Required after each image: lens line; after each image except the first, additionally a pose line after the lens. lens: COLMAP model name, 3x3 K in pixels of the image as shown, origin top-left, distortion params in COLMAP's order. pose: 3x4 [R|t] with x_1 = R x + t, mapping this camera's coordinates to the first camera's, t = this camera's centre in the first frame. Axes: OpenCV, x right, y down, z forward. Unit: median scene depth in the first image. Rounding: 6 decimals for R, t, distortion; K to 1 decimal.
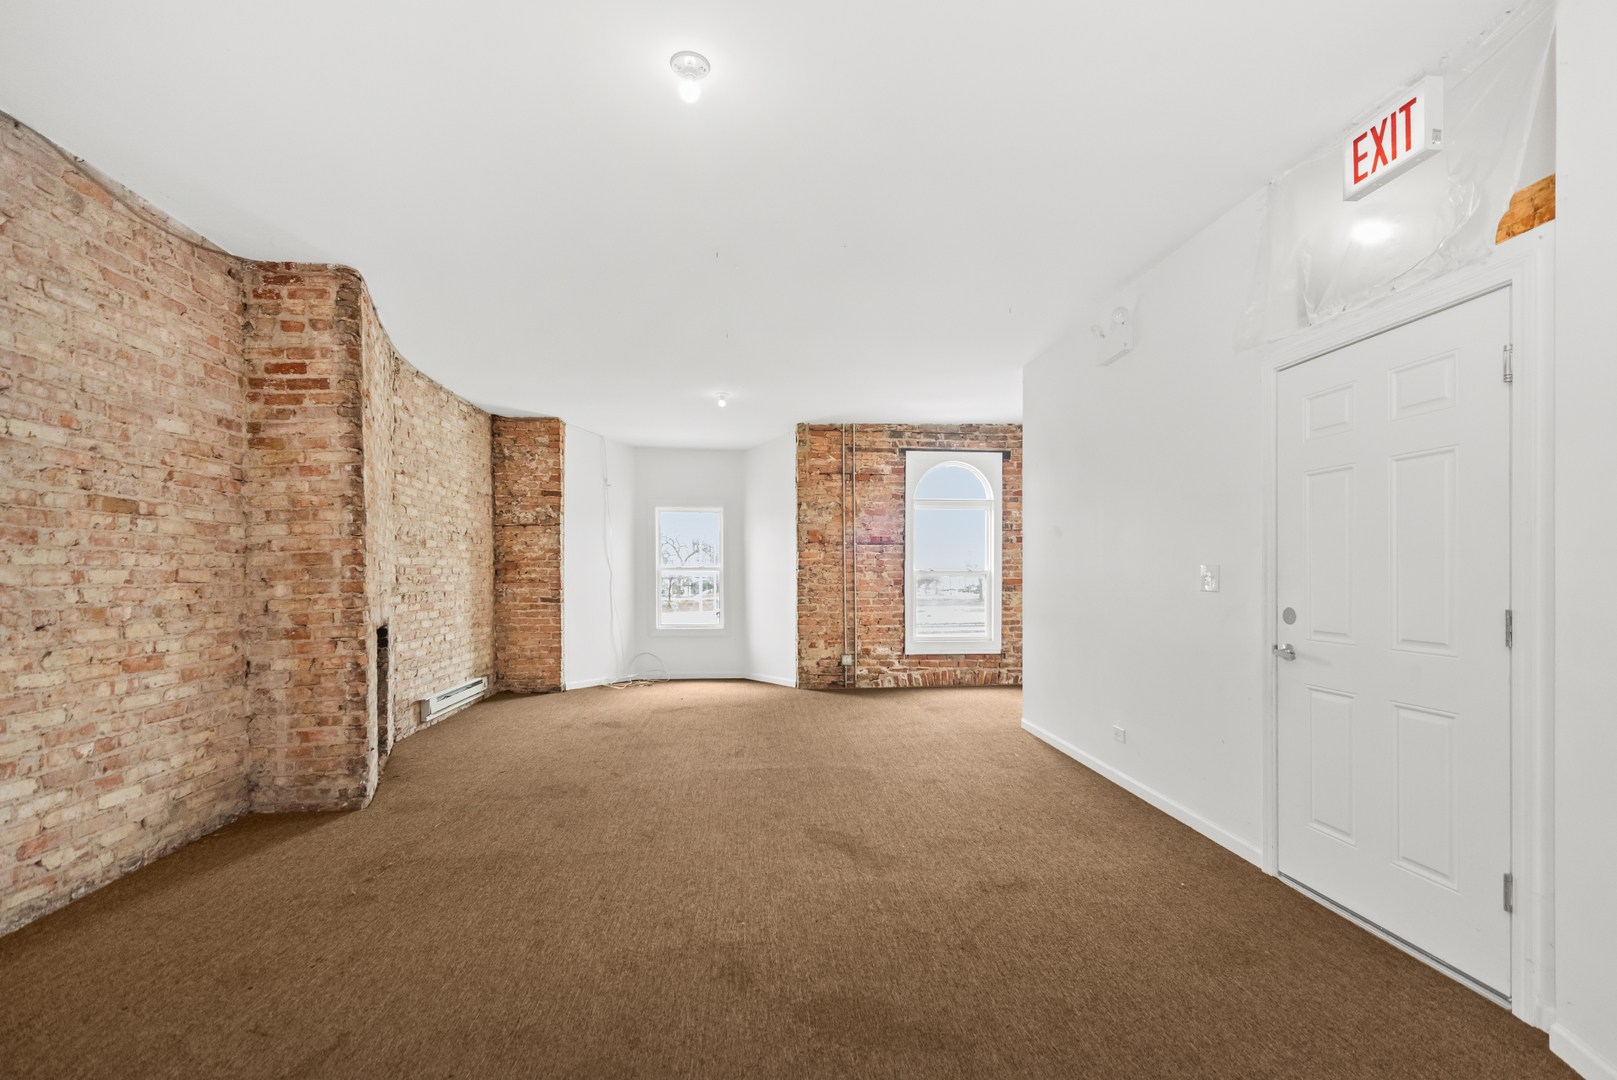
lens RADIAL K [[692.1, 0, 803.4], [0, 692.1, 587.6], [0, 0, 1]] dist [0.002441, 0.000148]
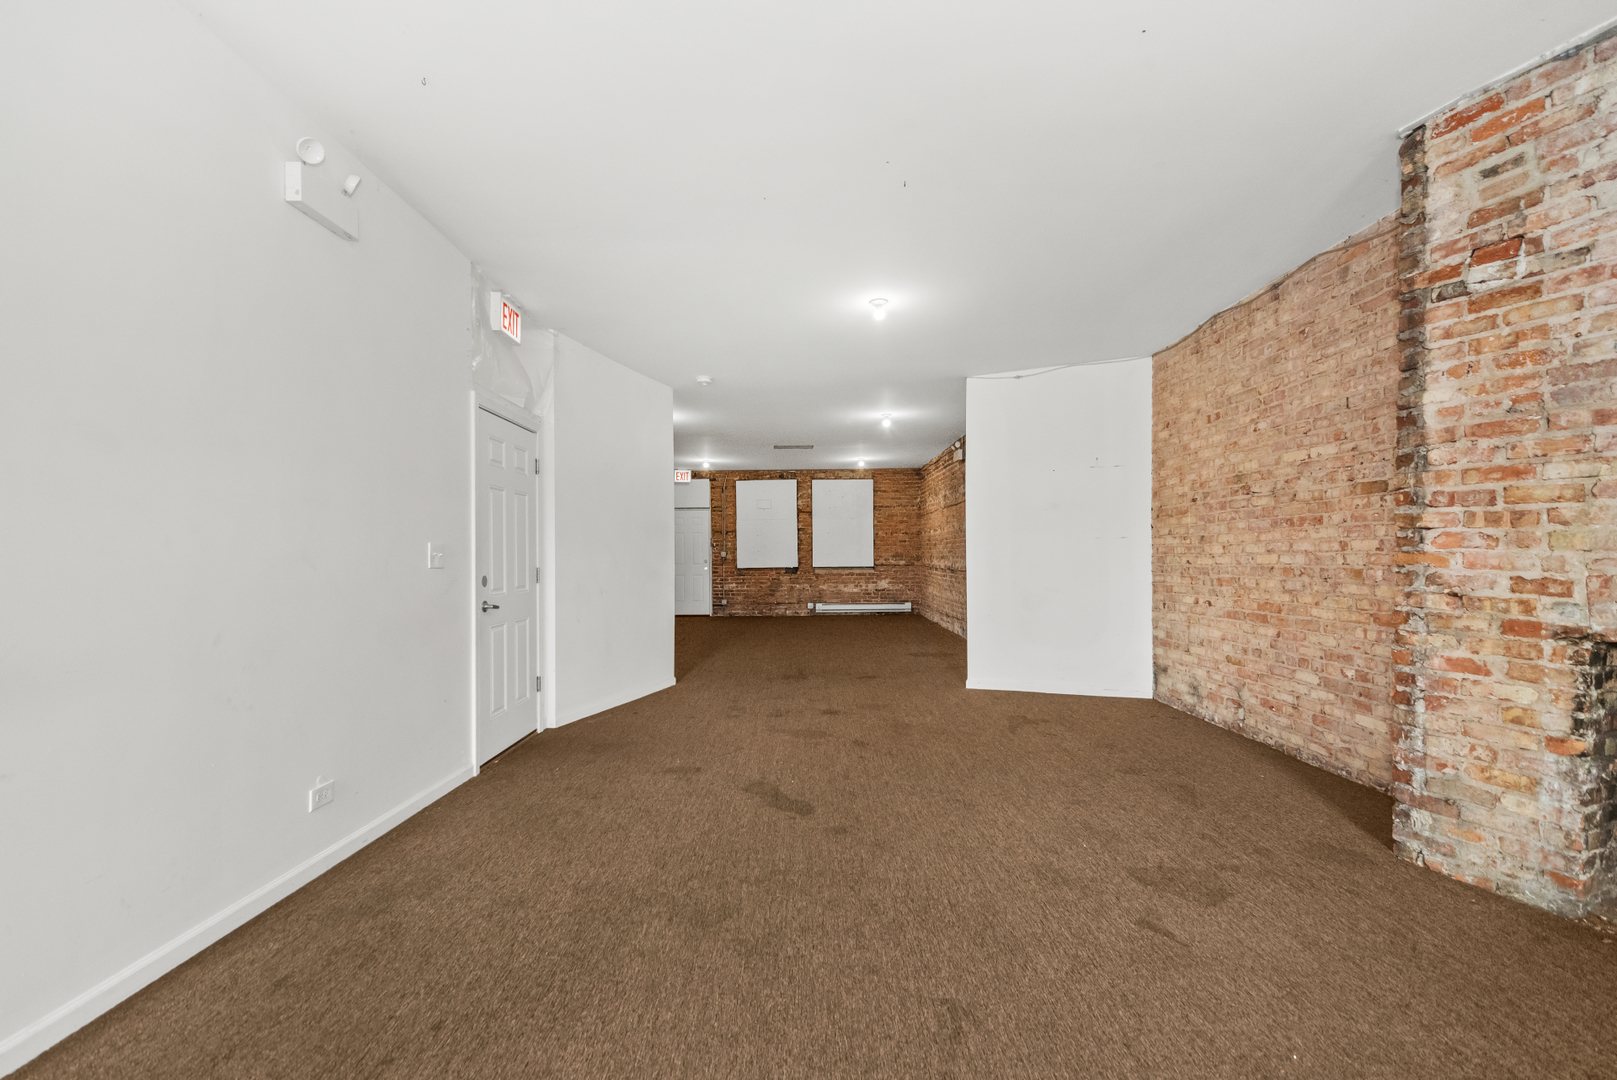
lens RADIAL K [[692.1, 0, 806.3], [0, 692.1, 536.9], [0, 0, 1]] dist [0.002441, 0.000148]
pose [[-0.996320, 0.012031, 0.084862, -0.093186], [0.011027, 0.999864, -0.012288, -0.027318], [-0.084999, -0.011308, -0.996317, 2.413922]]
